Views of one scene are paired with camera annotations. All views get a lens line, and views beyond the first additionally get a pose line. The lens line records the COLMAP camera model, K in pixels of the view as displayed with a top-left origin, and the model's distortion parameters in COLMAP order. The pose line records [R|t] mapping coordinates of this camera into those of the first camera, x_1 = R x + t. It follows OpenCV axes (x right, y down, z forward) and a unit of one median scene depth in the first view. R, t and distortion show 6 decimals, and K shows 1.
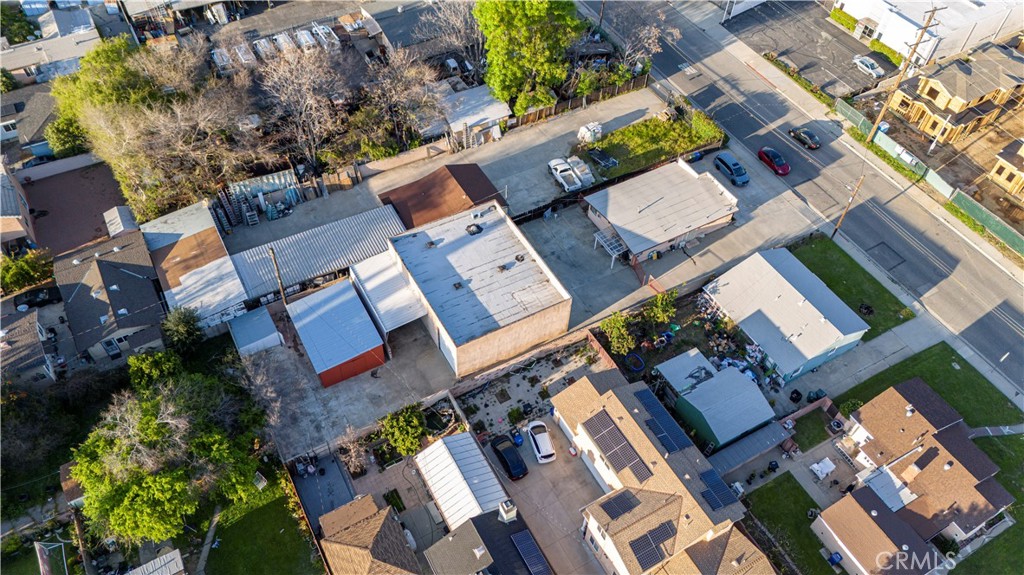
lens RADIAL K [[751.9, 0, 512.0], [0, 751.9, 287.5], [0, 0, 1]] dist [0.074620, -0.082288]
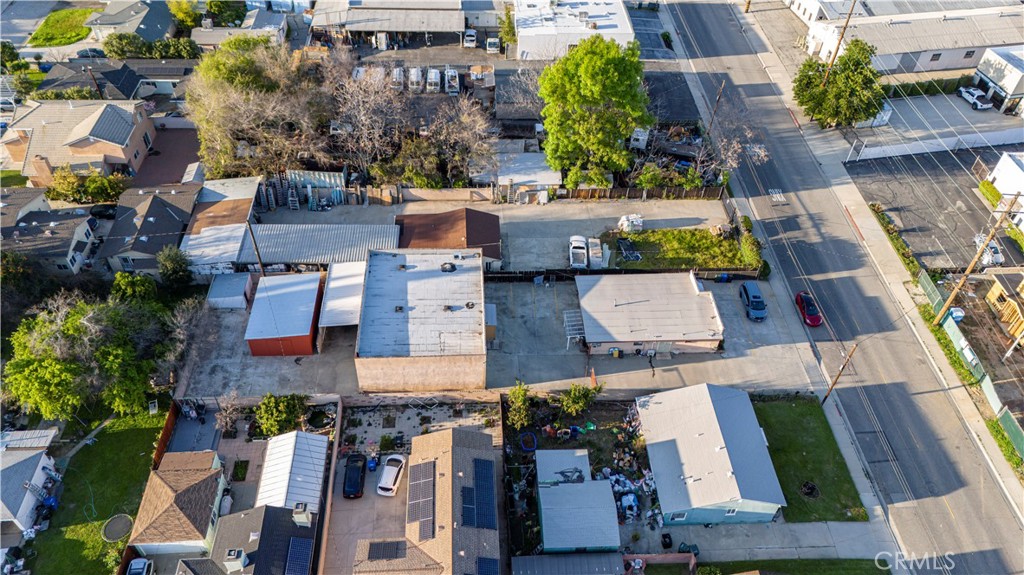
lens RADIAL K [[751.9, 0, 512.0], [0, 751.9, 287.5], [0, 0, 1]] dist [0.074620, -0.082288]
pose [[0.898008, 0.308241, -0.313958, 0.331259], [-0.339375, 0.939405, -0.048409, -0.028485], [0.280012, 0.150021, 0.948202, 0.037249]]
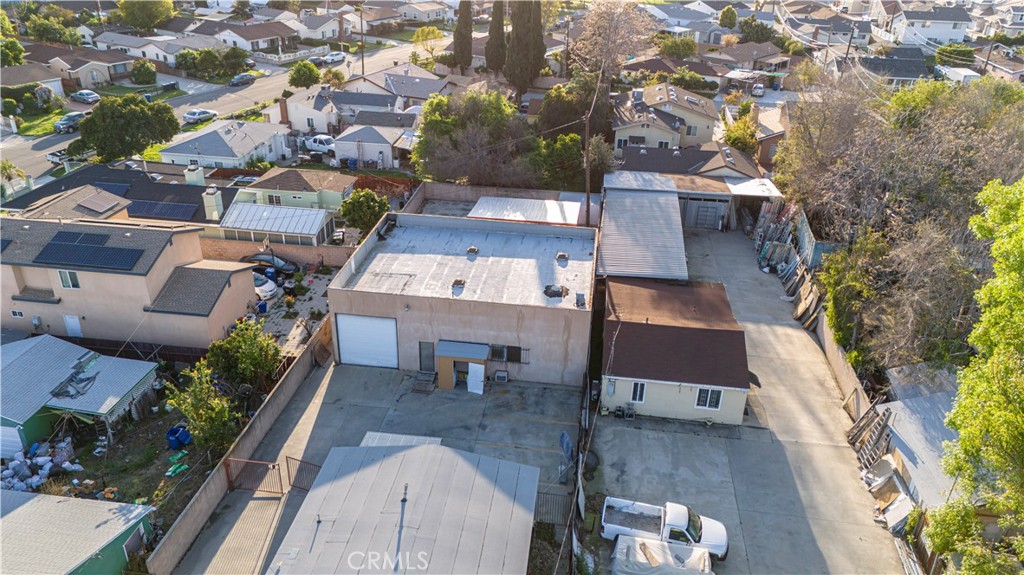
lens RADIAL K [[751.9, 0, 512.0], [0, 751.9, 287.5], [0, 0, 1]] dist [0.074620, -0.082288]
pose [[-0.593738, 0.325654, -0.735816, 0.368654], [-0.643622, 0.356624, 0.677178, -0.415410], [0.482935, 0.875653, -0.002143, 0.891929]]
